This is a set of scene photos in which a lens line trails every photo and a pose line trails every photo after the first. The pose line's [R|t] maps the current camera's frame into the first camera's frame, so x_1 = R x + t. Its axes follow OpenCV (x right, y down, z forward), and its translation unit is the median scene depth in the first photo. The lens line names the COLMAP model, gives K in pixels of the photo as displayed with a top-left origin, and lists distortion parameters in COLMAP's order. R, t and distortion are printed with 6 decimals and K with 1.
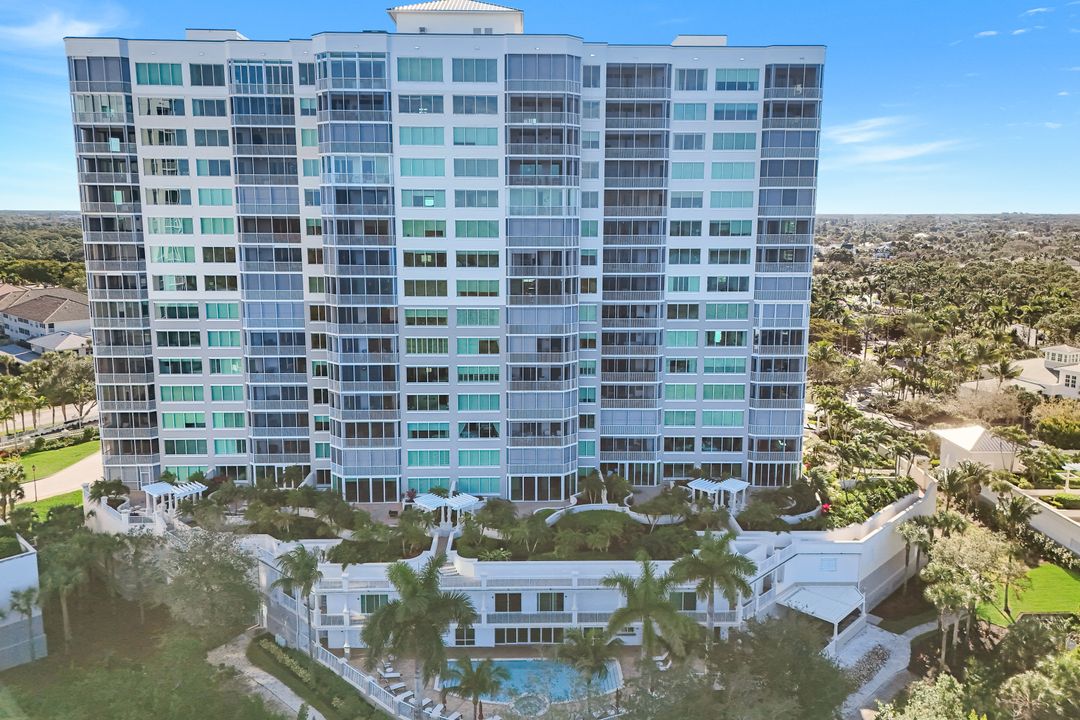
lens RADIAL K [[839.3, 0, 544.6], [0, 839.3, 329.9], [0, 0, 1]] dist [0.059245, -0.007054]
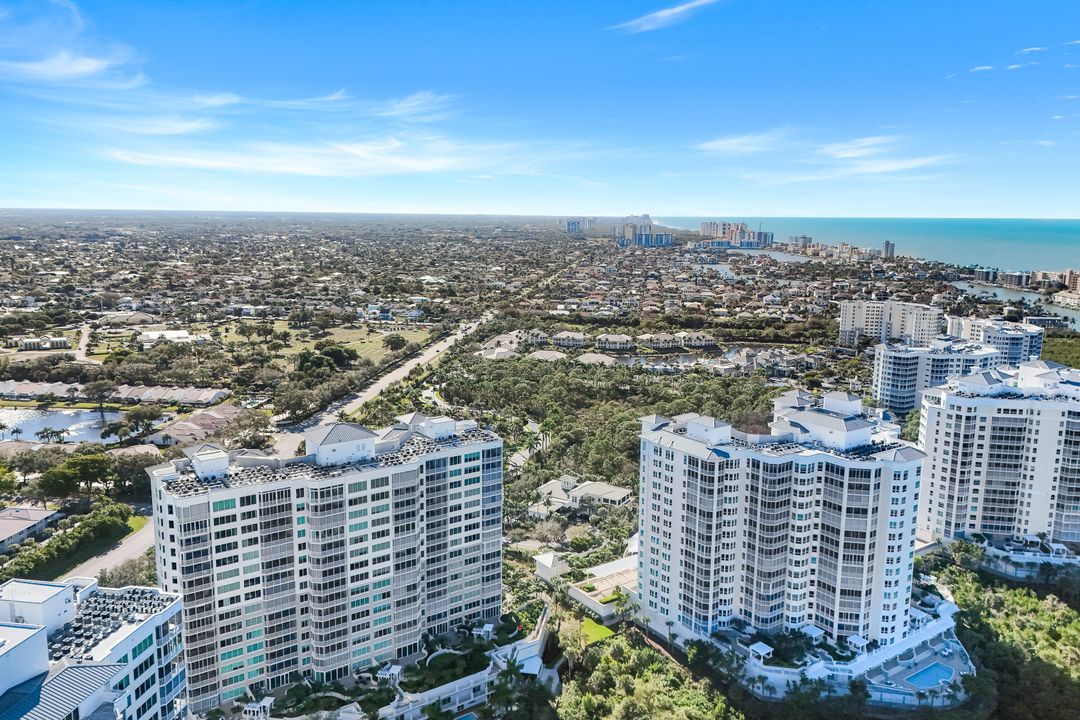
lens RADIAL K [[839.3, 0, 544.6], [0, 839.3, 329.9], [0, 0, 1]] dist [0.059245, -0.007054]
pose [[0.835212, -0.083124, 0.543610, -0.867547], [0.074179, 0.996505, 0.038408, -0.728858], [-0.544902, 0.008246, 0.838459, -1.118158]]
